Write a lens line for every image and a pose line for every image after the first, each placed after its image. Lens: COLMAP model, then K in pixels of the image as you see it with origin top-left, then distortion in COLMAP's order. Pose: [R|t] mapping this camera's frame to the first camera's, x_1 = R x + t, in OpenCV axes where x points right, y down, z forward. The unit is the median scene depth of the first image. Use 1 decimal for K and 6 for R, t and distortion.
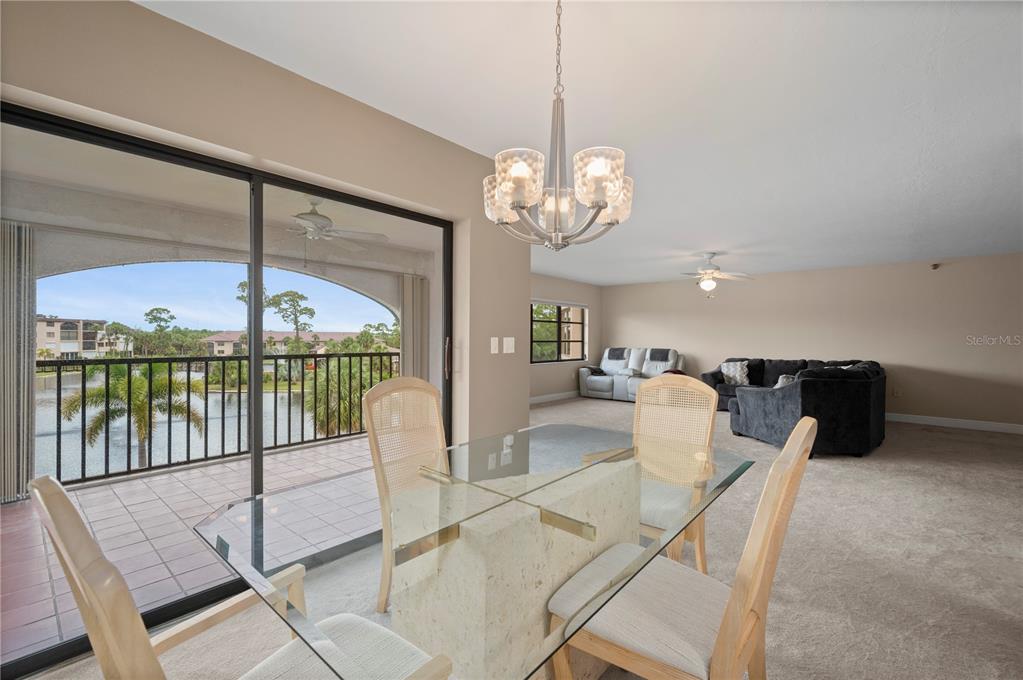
lens RADIAL K [[442.3, 0, 507.6], [0, 442.3, 337.2], [0, 0, 1]] dist [0.000923, 0.000063]
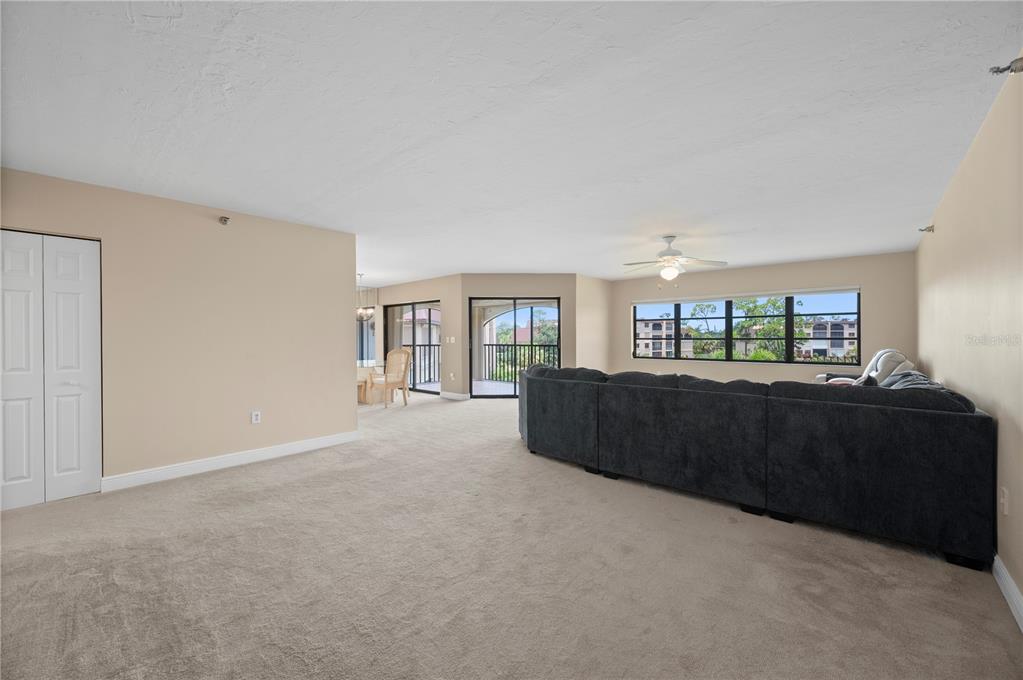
lens RADIAL K [[406.4, 0, 509.4], [0, 406.4, 338.0], [0, 0, 1]] dist [-0.000102, -0.000693]
pose [[-0.022517, -0.001083, -0.999746, 1.065904], [0.004805, 0.999988, -0.001192, 0.004682], [0.999735, -0.004830, -0.022511, 0.597076]]
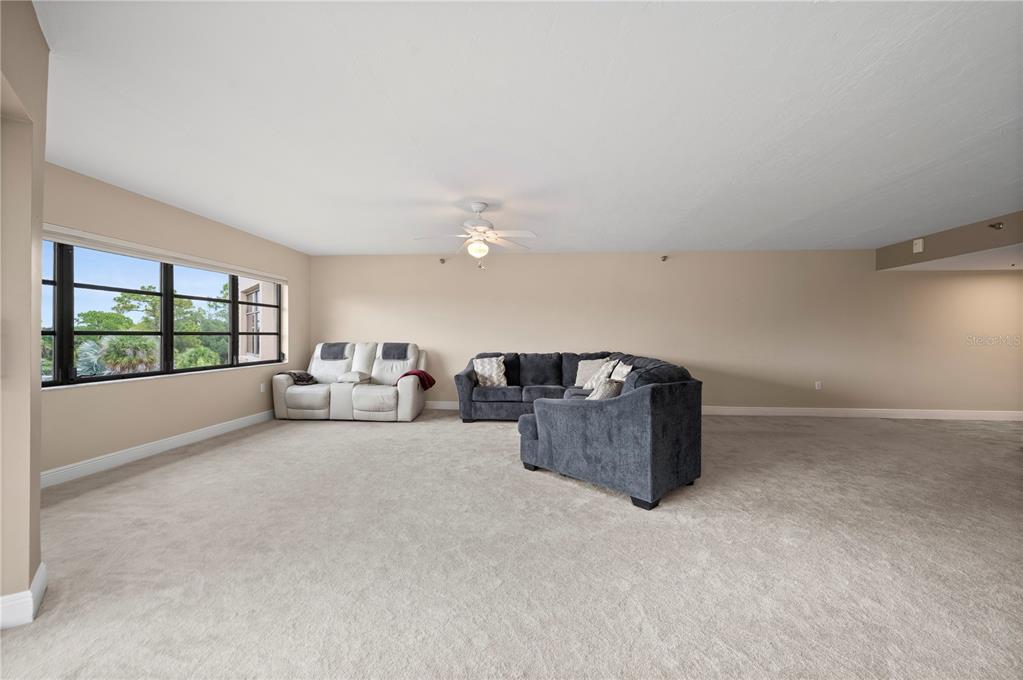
lens RADIAL K [[442.3, 0, 510.0], [0, 442.3, 335.9], [0, 0, 1]] dist [0.000923, 0.000063]
pose [[0.800770, -0.005081, 0.598951, 0.065350], [-0.000510, 0.999958, 0.009165, 0.008650], [-0.598972, -0.007645, 0.800734, 0.346173]]
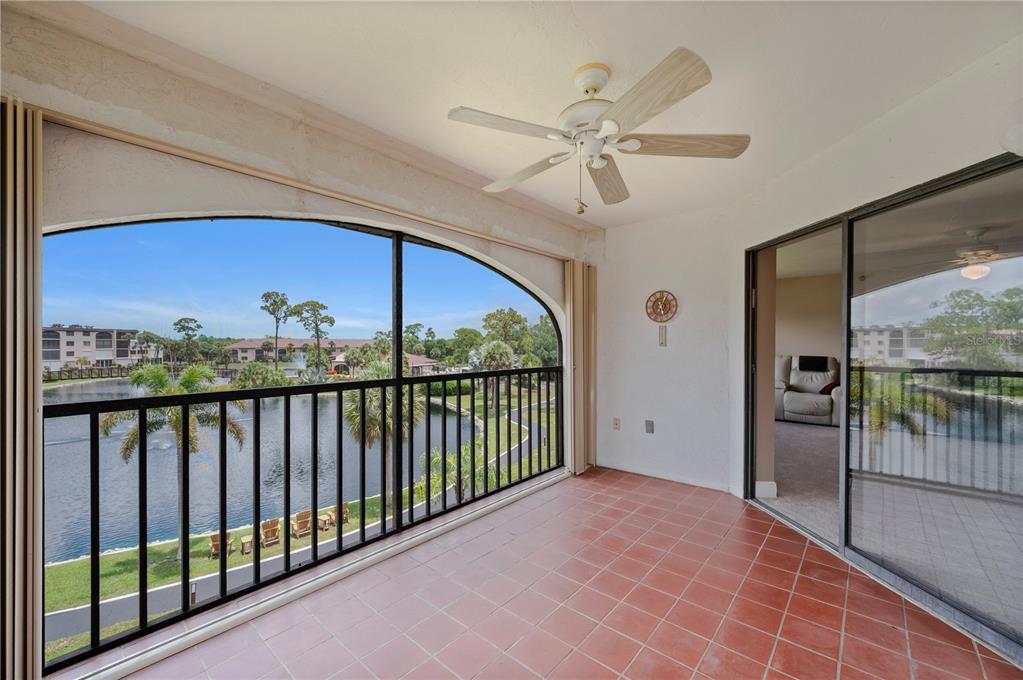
lens RADIAL K [[406.4, 0, 505.7], [0, 406.4, 341.3], [0, 0, 1]] dist [-0.000102, -0.000693]
pose [[0.999971, -0.007617, -0.000148, -0.274050], [0.007616, 0.999966, -0.003164, -0.005083], [0.000172, 0.003163, 0.999995, 0.271165]]
